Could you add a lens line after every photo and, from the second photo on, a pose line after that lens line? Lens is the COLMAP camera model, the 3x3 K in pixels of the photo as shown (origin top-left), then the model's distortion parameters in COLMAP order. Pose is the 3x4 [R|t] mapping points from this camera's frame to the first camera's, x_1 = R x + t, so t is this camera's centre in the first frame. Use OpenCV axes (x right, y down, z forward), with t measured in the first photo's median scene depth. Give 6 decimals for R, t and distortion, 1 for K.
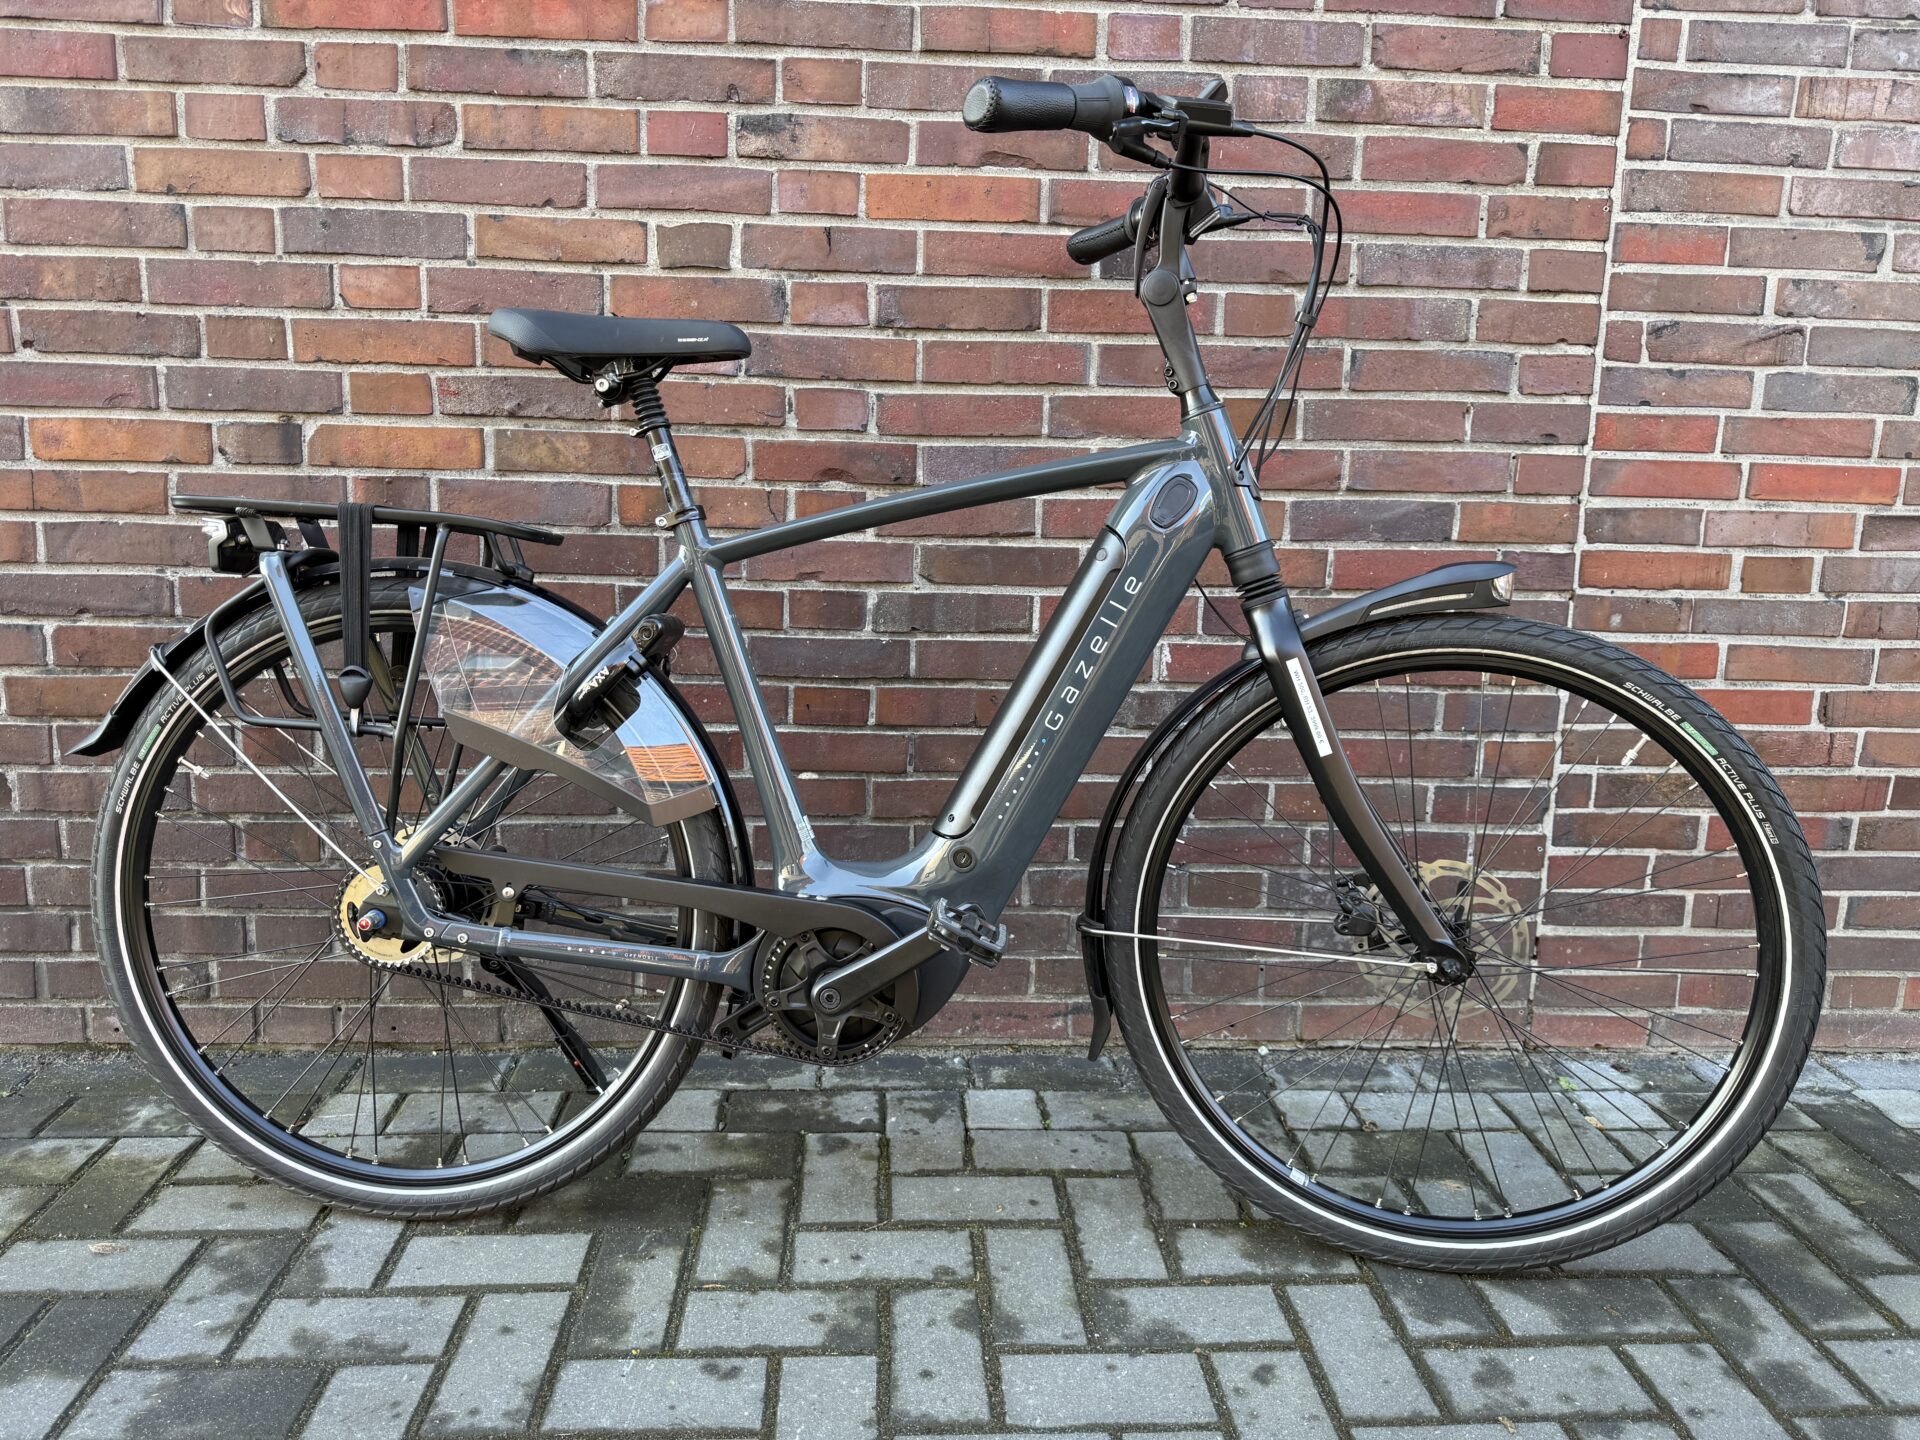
lens RADIAL K [[1317.6, 0, 953.7], [0, 1317.6, 721.5], [0, 0, 1]] dist [-0.007591, -0.012773]
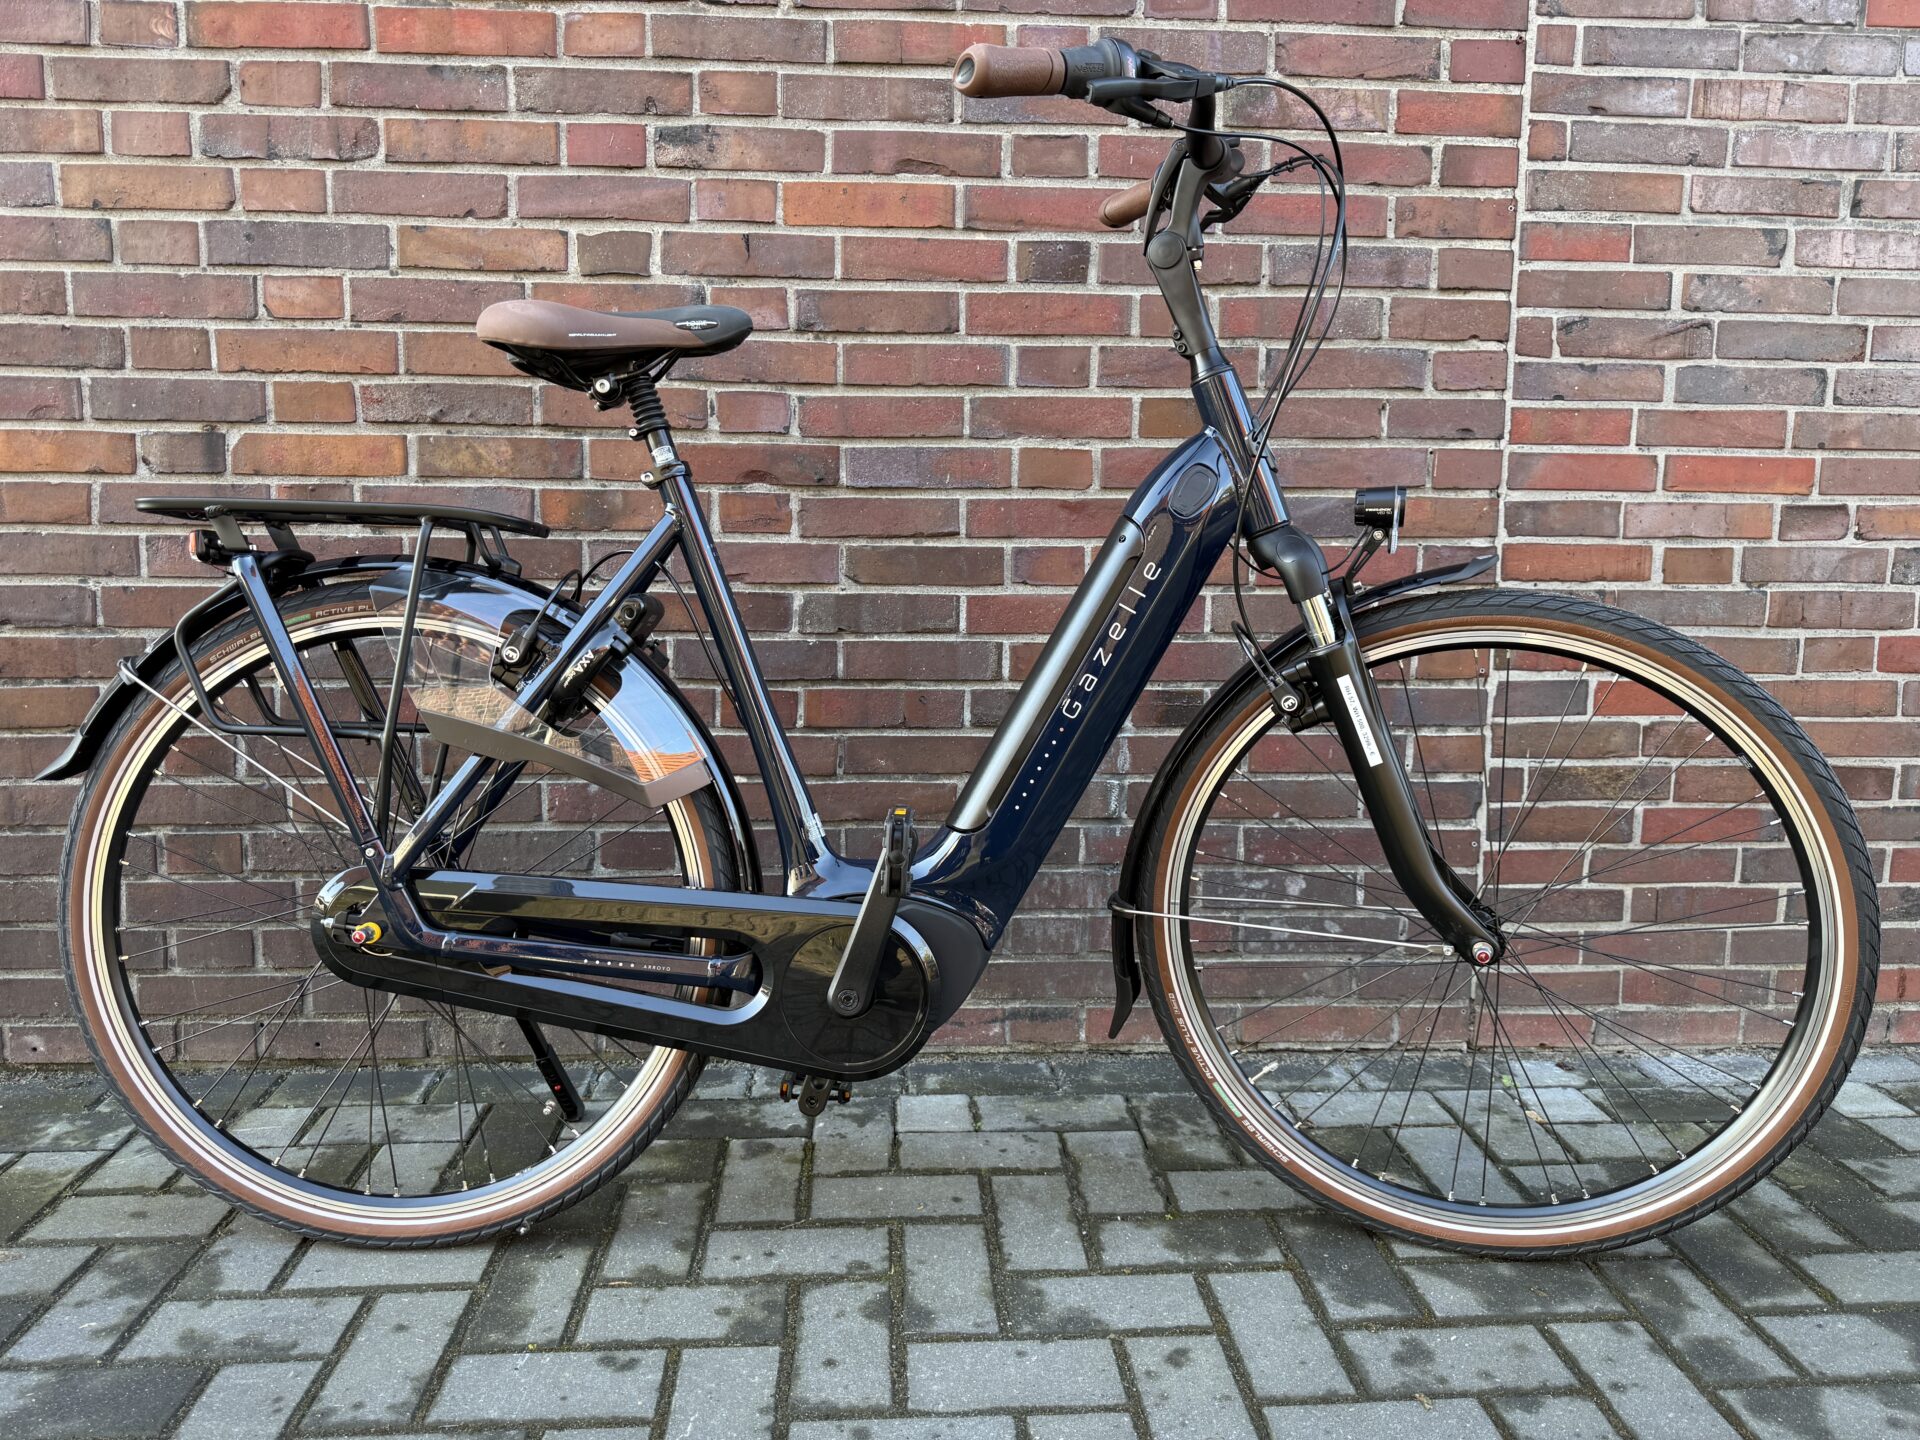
lens RADIAL K [[1317.6, 0, 964.8], [0, 1317.6, 723.0], [0, 0, 1]] dist [-0.007591, -0.012773]
pose [[0.999838, -0.015600, 0.008955, 0.057648], [0.016041, 0.998546, -0.051464, 0.056127], [-0.008140, 0.051600, 0.998635, 0.002826]]
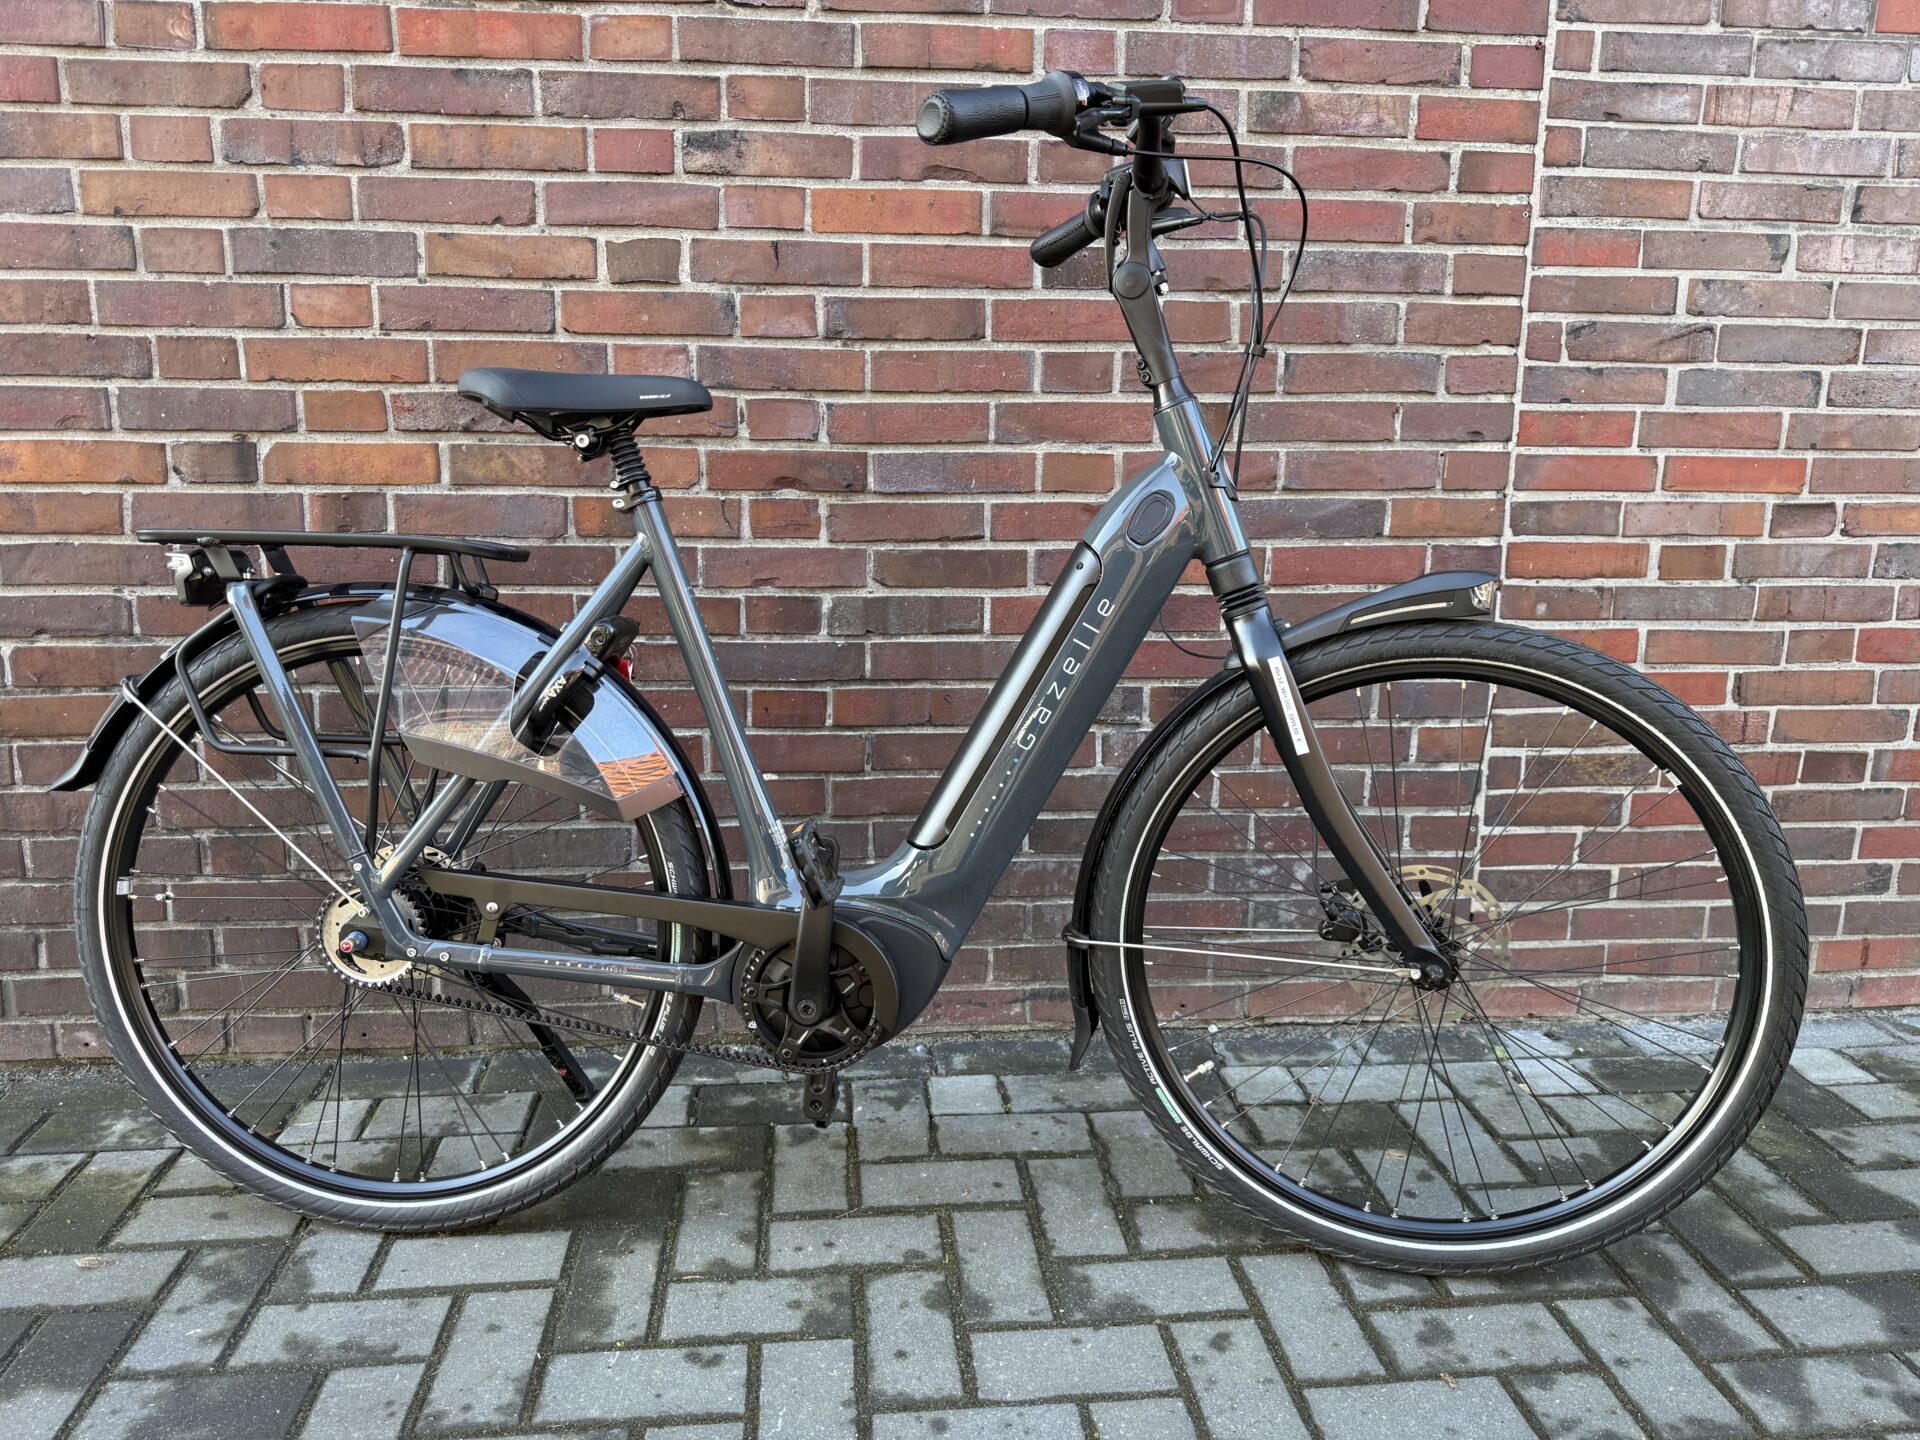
lens RADIAL K [[1317.6, 0, 945.3], [0, 1317.6, 716.6], [0, 0, 1]] dist [-0.007591, -0.012773]
pose [[0.999113, -0.022803, 0.035400, -0.008157], [0.022243, 0.999623, 0.016114, -0.020401], [-0.035754, -0.015312, 0.999243, -0.029989]]
